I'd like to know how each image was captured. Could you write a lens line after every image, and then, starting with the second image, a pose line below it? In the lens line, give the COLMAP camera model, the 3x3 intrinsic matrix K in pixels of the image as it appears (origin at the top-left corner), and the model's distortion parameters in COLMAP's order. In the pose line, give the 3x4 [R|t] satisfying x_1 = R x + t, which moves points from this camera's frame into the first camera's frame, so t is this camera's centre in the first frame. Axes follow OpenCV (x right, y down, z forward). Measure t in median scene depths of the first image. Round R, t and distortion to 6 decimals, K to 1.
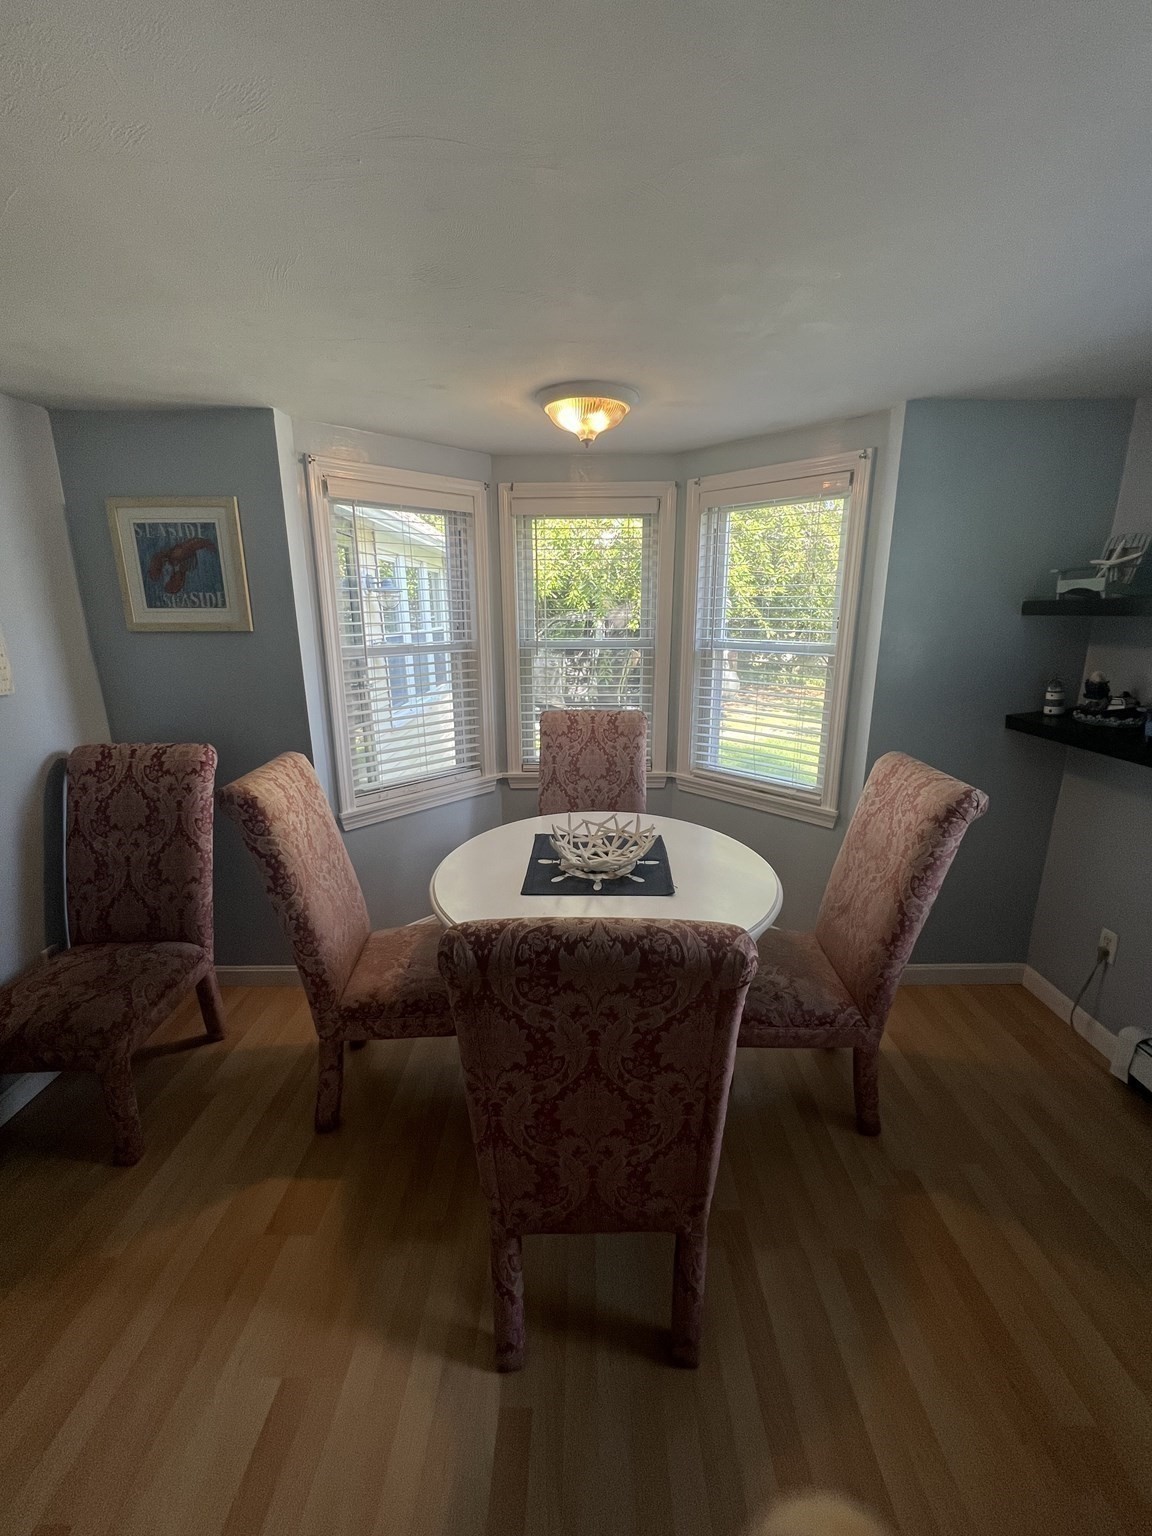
lens RADIAL K [[620.3, 0, 581.9], [0, 620.3, 762.7], [0, 0, 1]] dist [-0.000980, -0.000045]
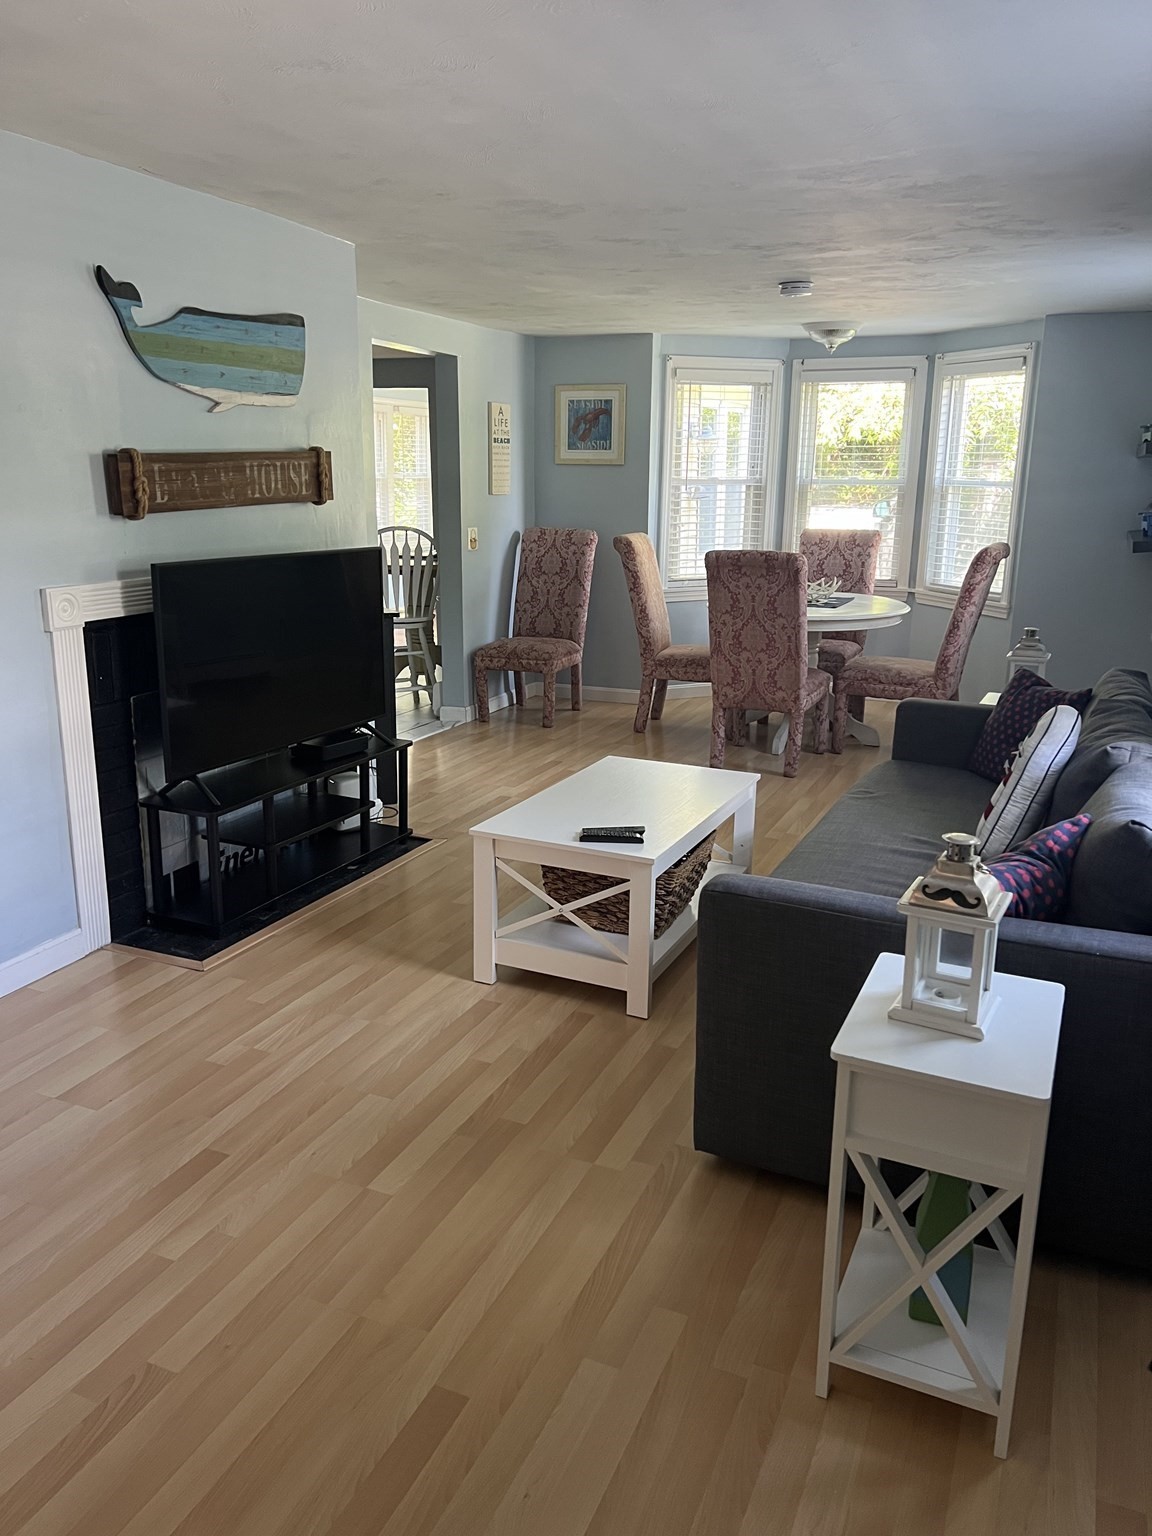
lens RADIAL K [[1164.2, 0, 566.6], [0, 1164.2, 772.8], [0, 0, 1]] dist [0.058571, -0.071364]
pose [[0.915120, 0.114777, -0.386499, 0.645808], [-0.109205, 0.993352, 0.036426, 0.522481], [0.388110, 0.008873, 0.921570, -1.979446]]
